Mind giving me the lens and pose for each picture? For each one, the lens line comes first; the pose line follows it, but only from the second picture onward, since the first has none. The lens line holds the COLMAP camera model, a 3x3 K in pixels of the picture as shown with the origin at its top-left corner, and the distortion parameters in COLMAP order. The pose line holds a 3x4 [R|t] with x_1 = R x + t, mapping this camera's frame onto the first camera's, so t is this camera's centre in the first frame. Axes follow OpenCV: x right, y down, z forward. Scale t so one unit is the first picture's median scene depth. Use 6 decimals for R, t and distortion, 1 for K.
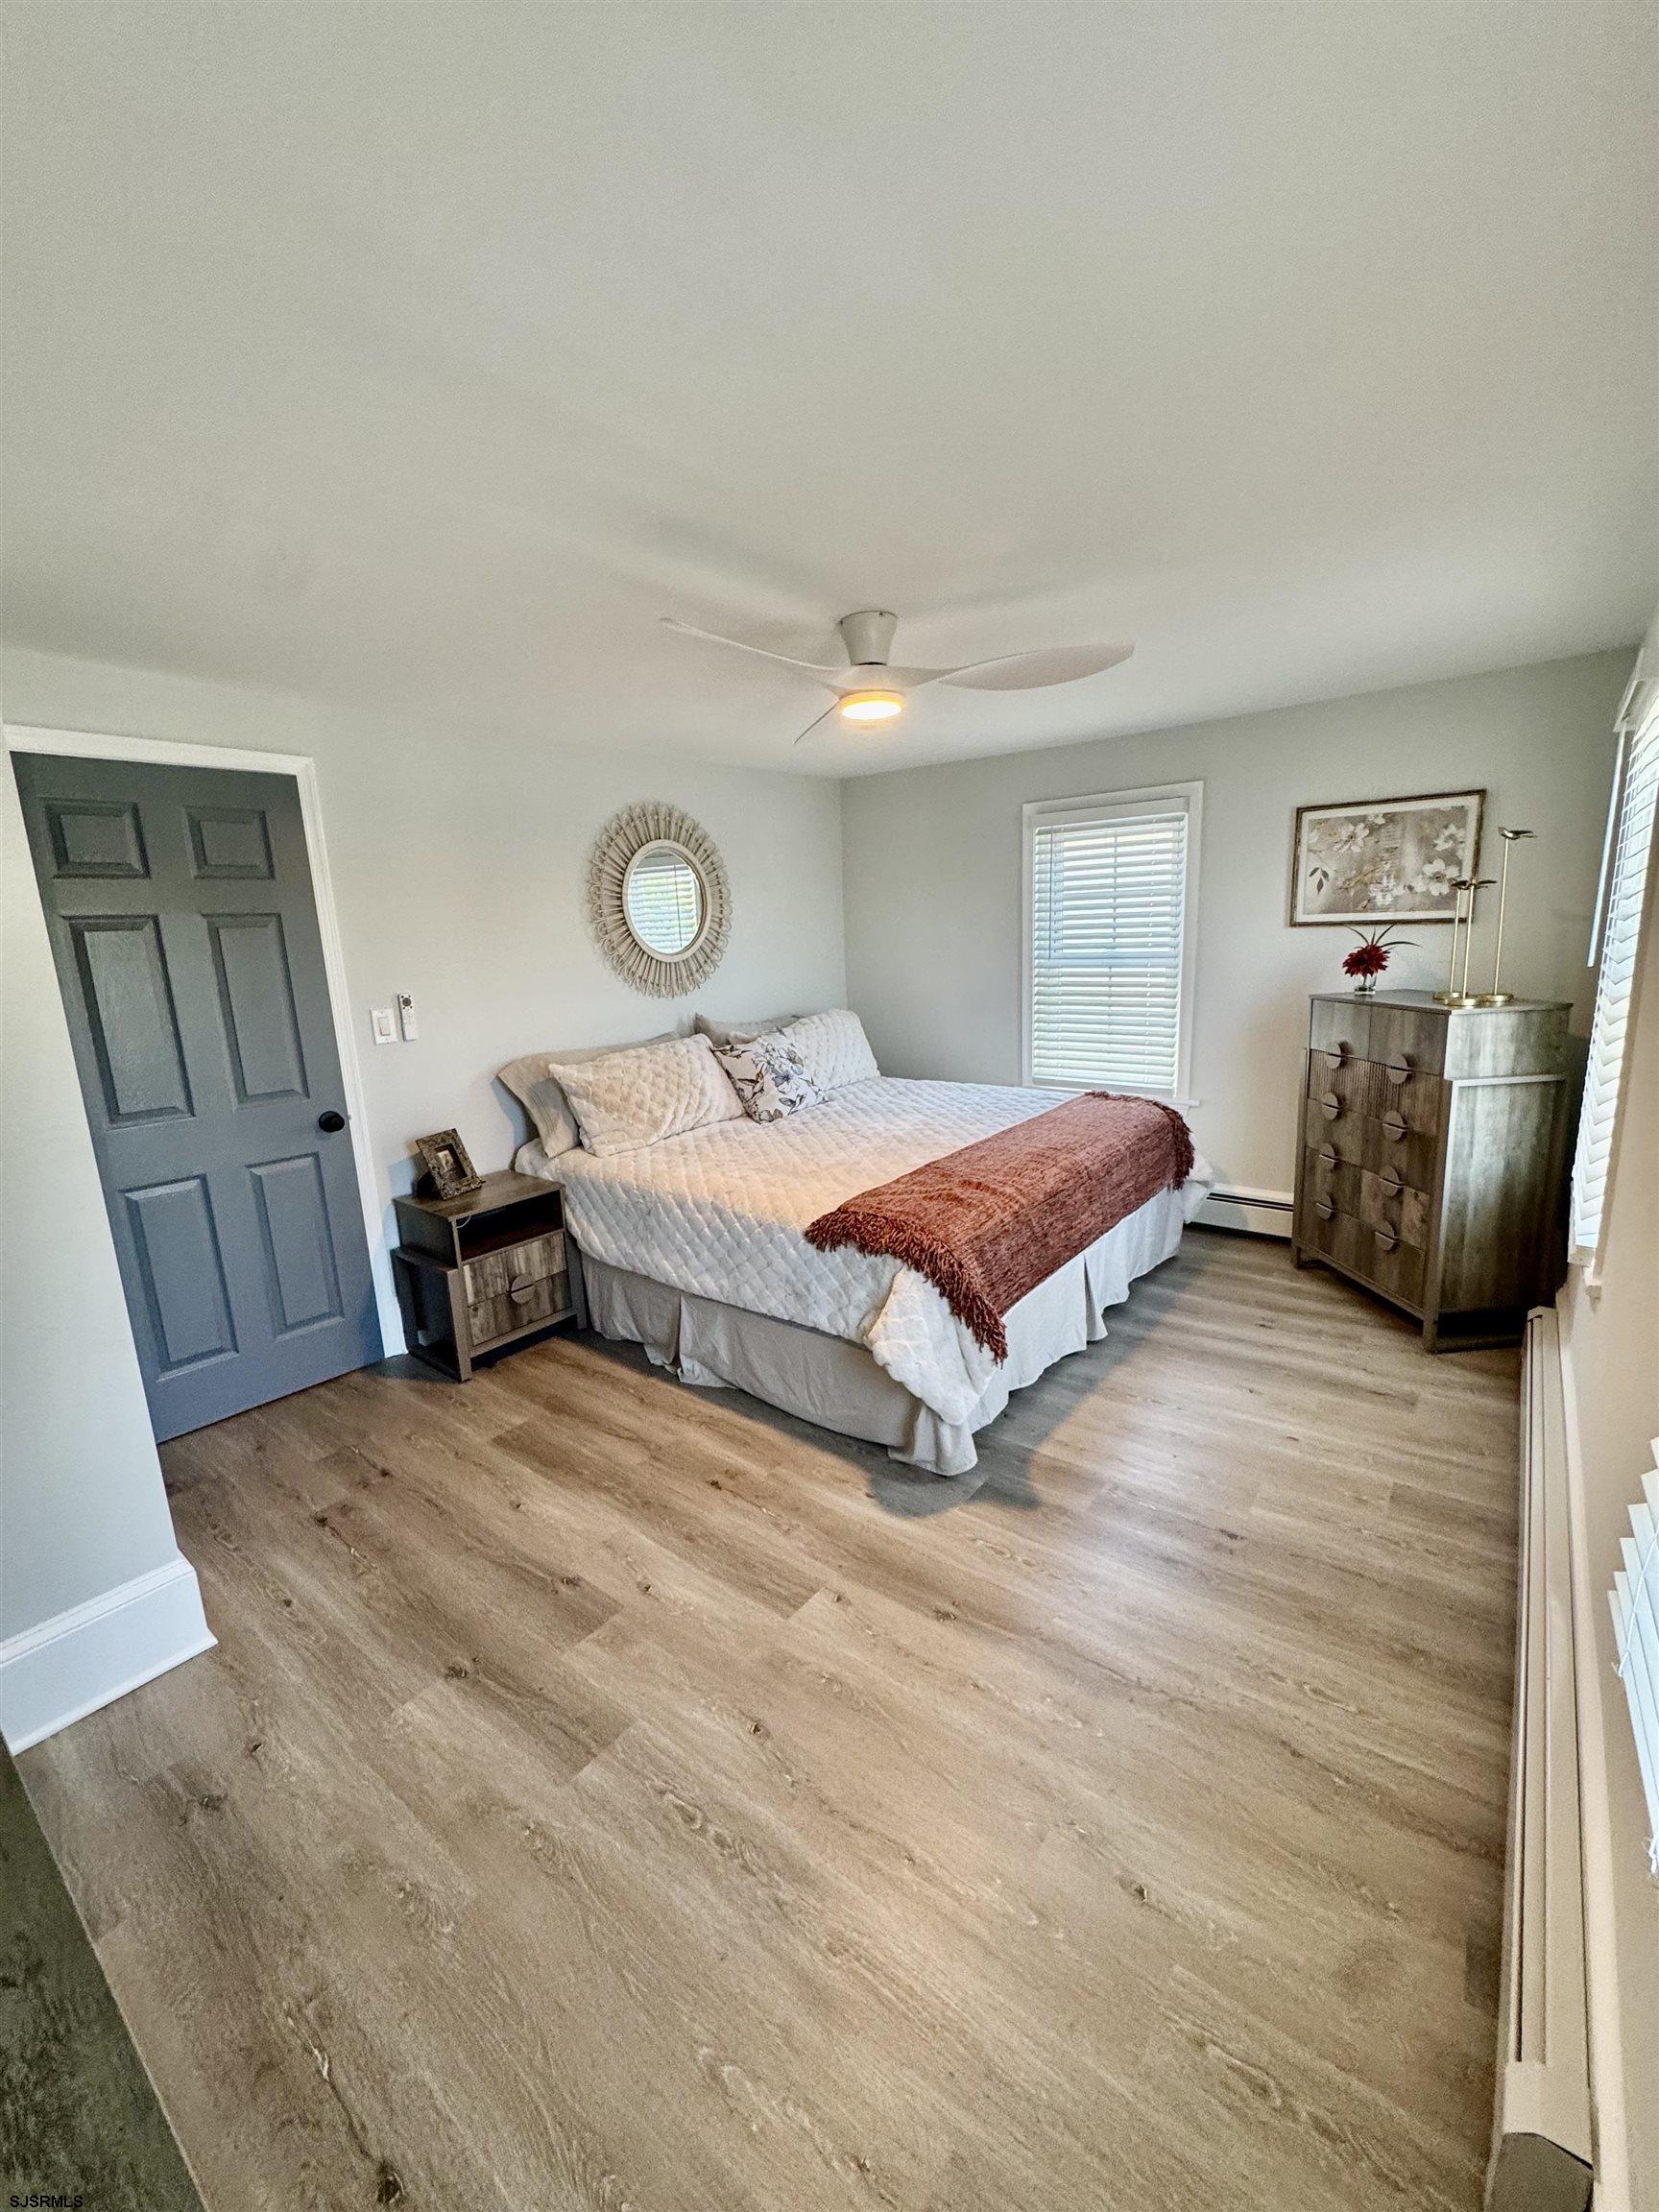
lens RADIAL K [[885.5, 0, 836.3], [0, 885.5, 1106.8], [0, 0, 1]] dist [-0.001066, -0.000216]
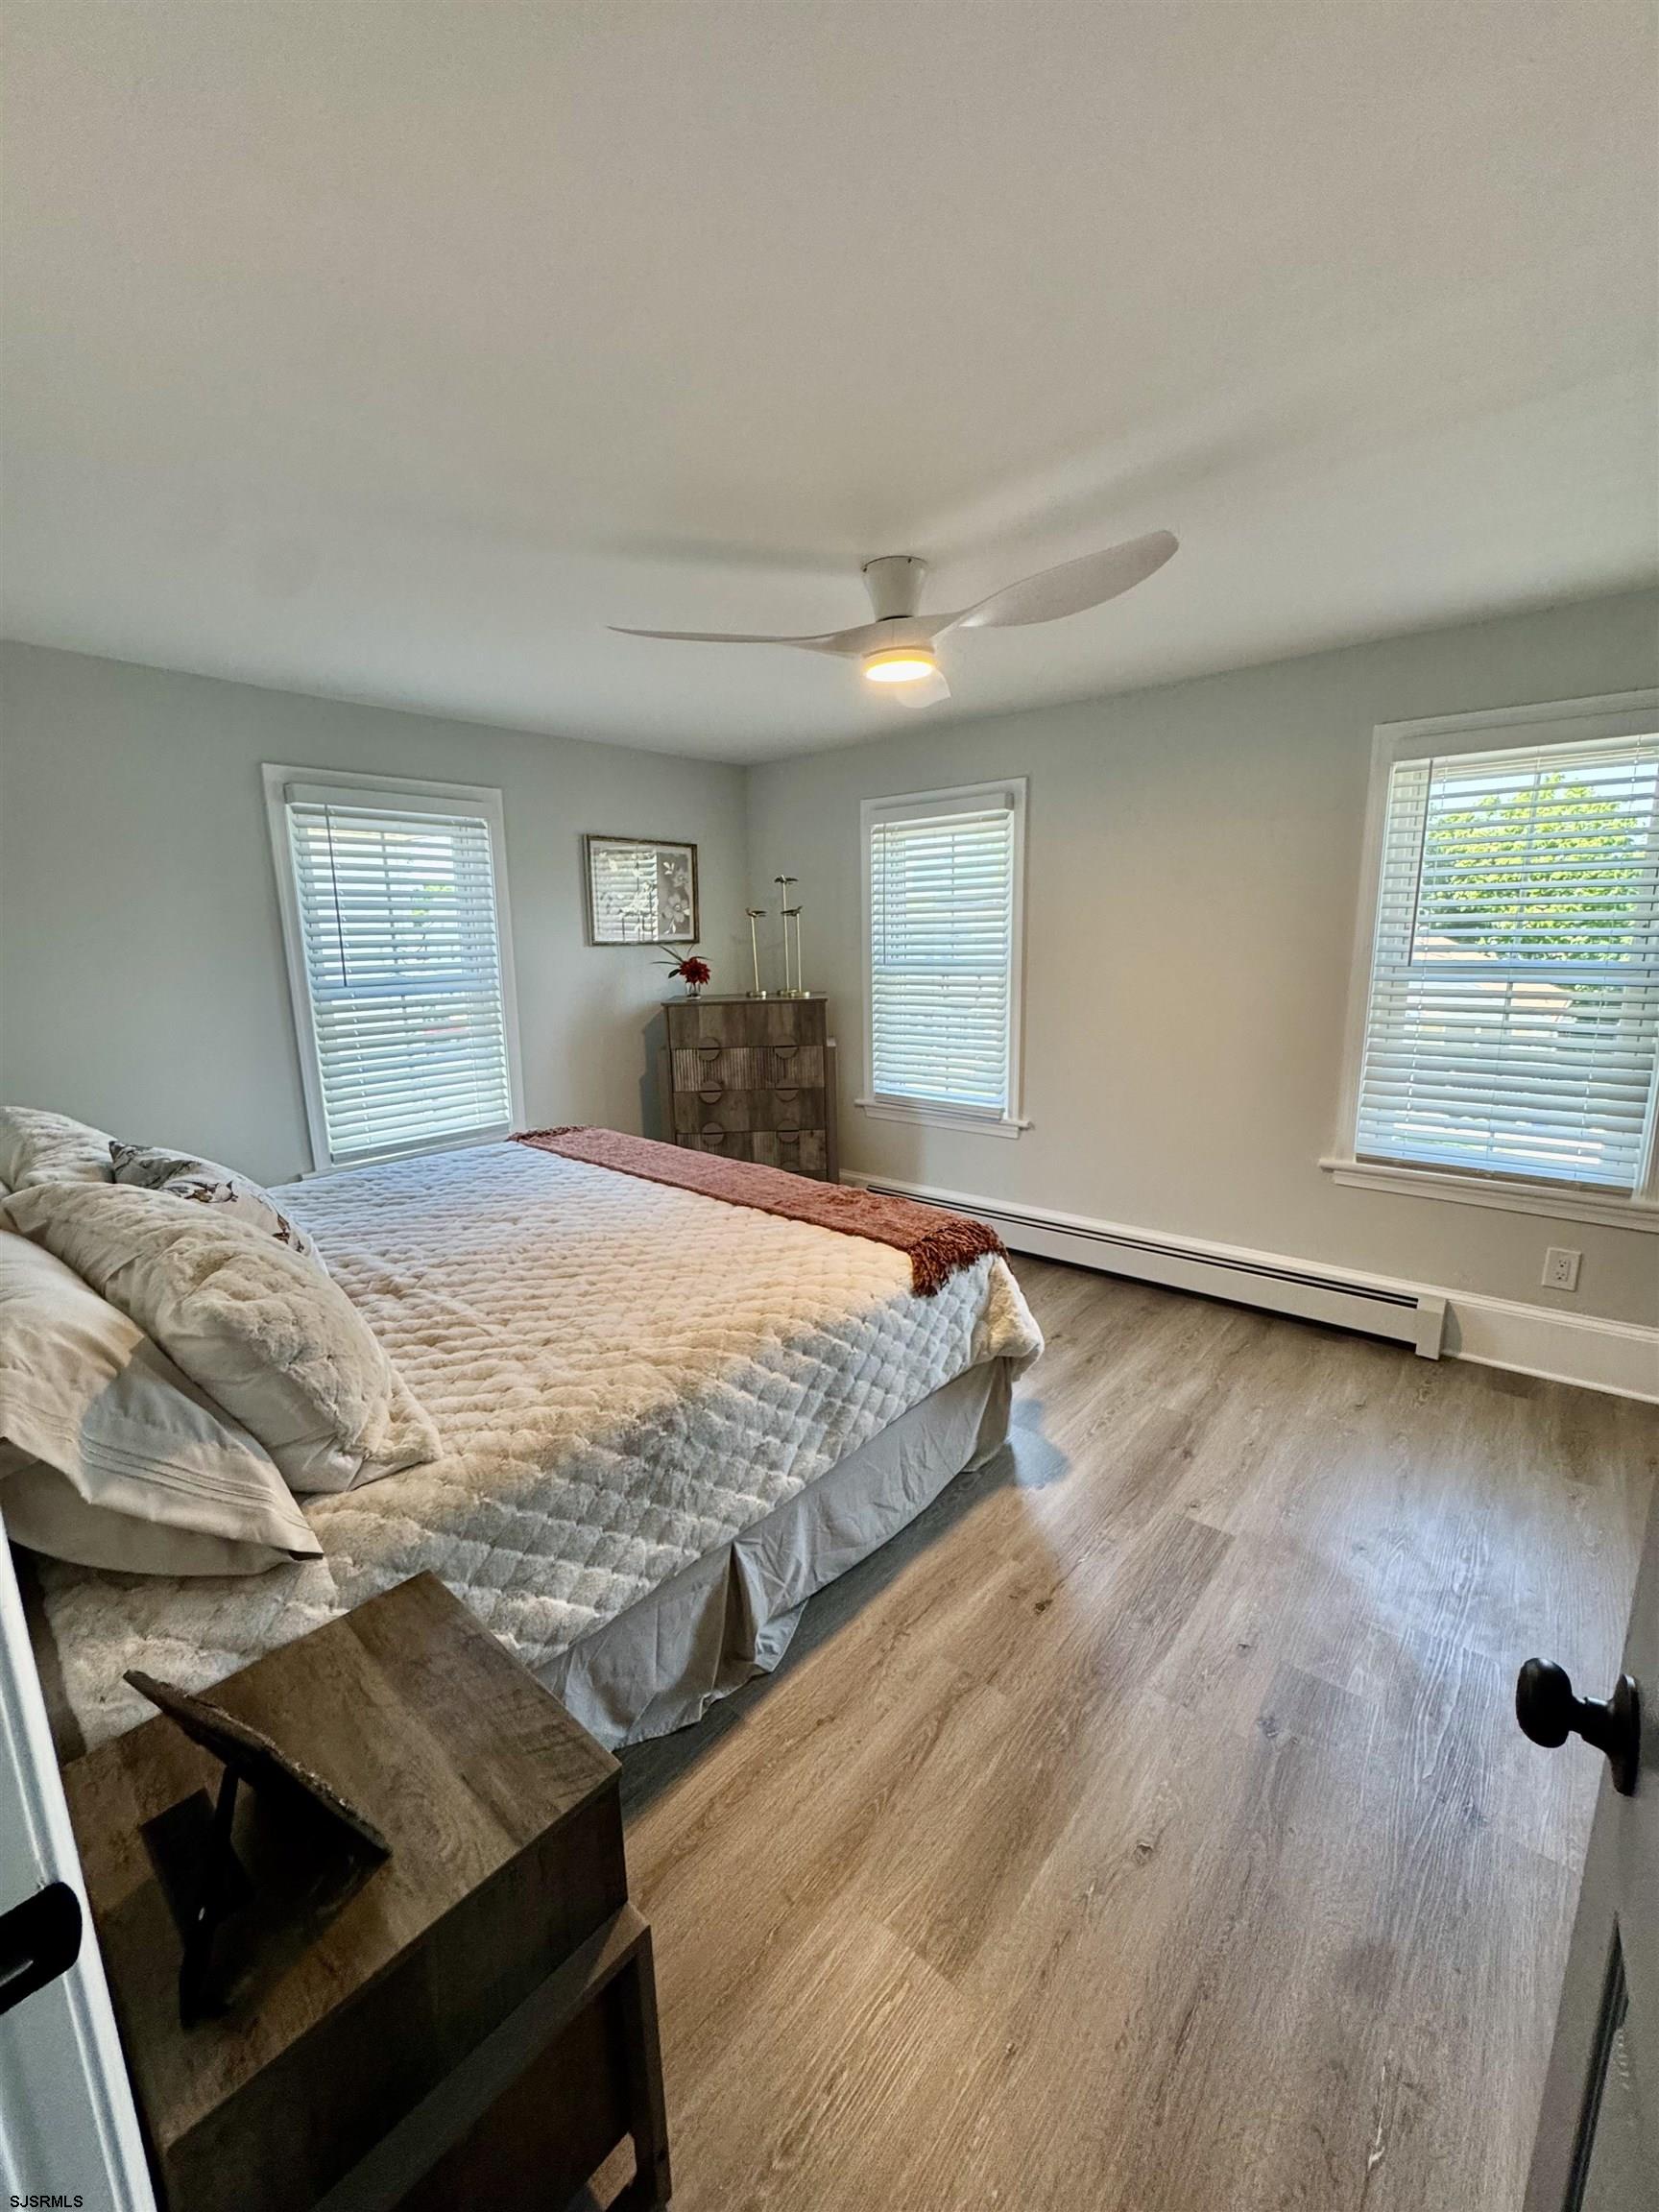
lens RADIAL K [[885.5, 0, 831.5], [0, 885.5, 1113.2], [0, 0, 1]] dist [-0.001066, -0.000216]
pose [[0.042382, -0.159893, 0.986224, -0.777298], [0.217601, 0.964892, 0.147083, -0.141330], [-0.975117, 0.208369, 0.075687, 0.939274]]
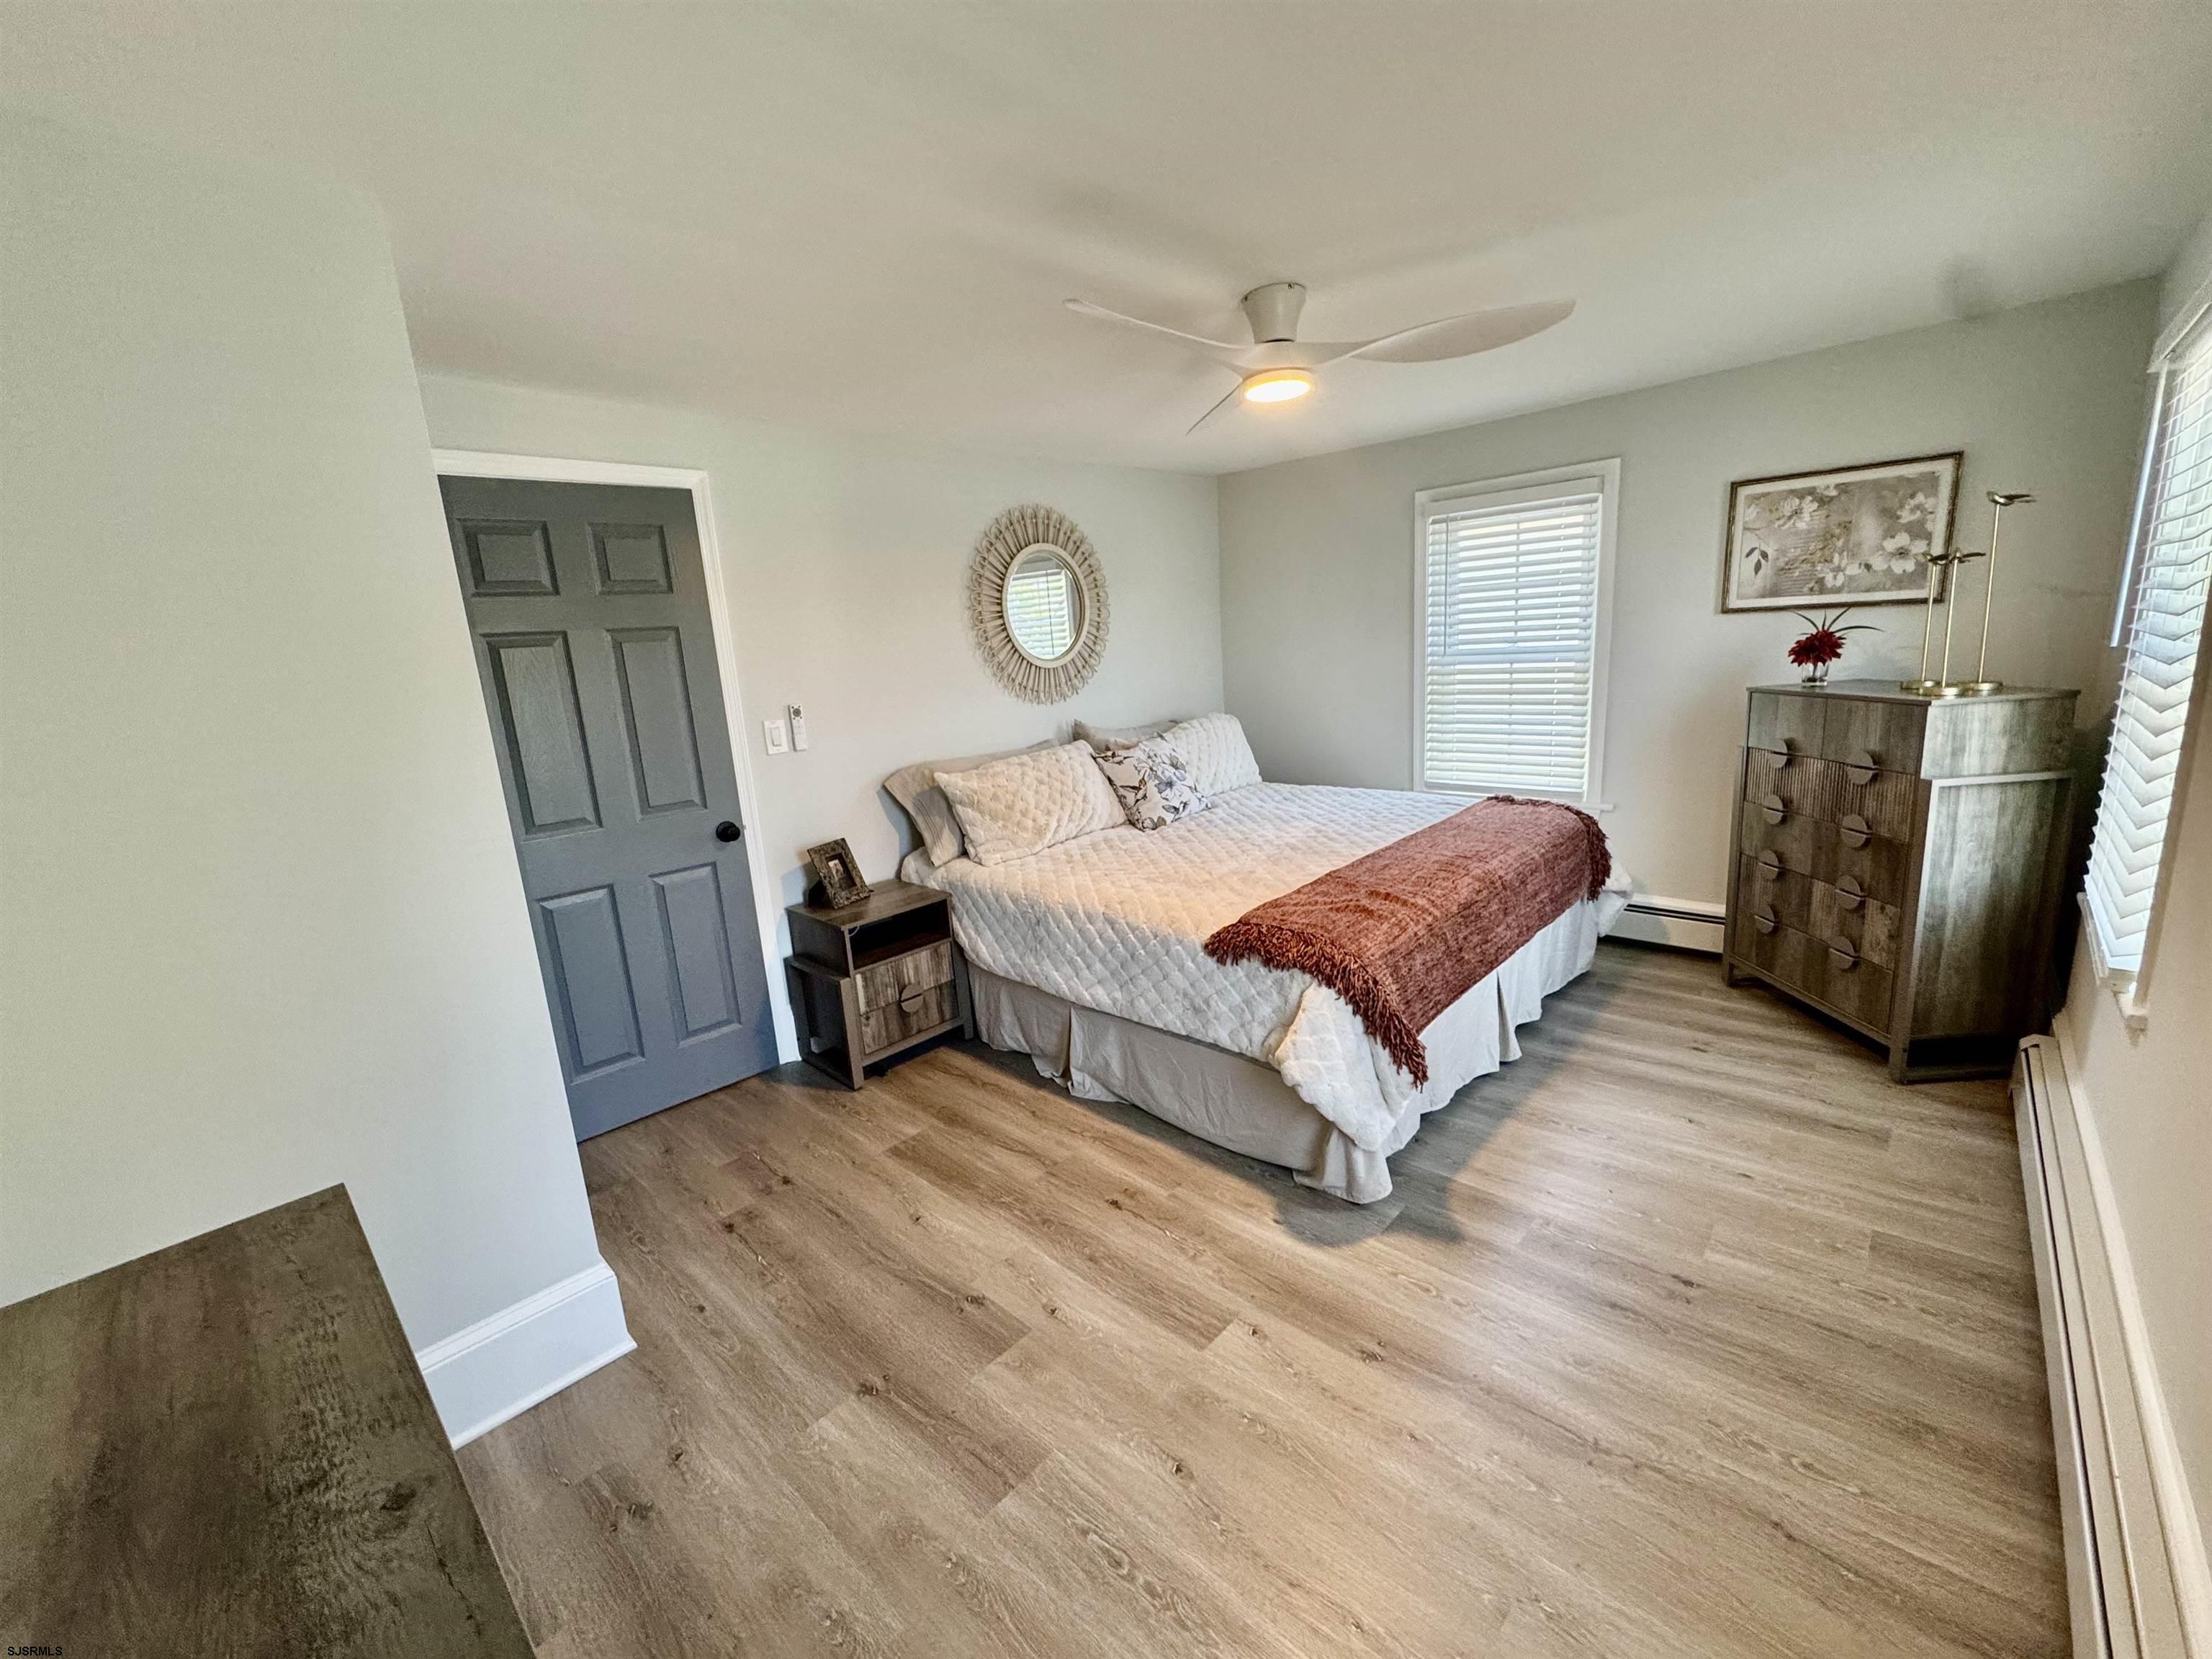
lens RADIAL K [[885.5, 0, 1108.2], [0, 885.5, 826.3], [0, 0, 1]] dist [-0.001066, -0.000216]
pose [[0.995486, -0.005188, -0.094766, -0.045531], [0.006519, 0.999884, 0.013743, -0.000421], [0.094684, -0.014299, 0.995405, 0.036085]]
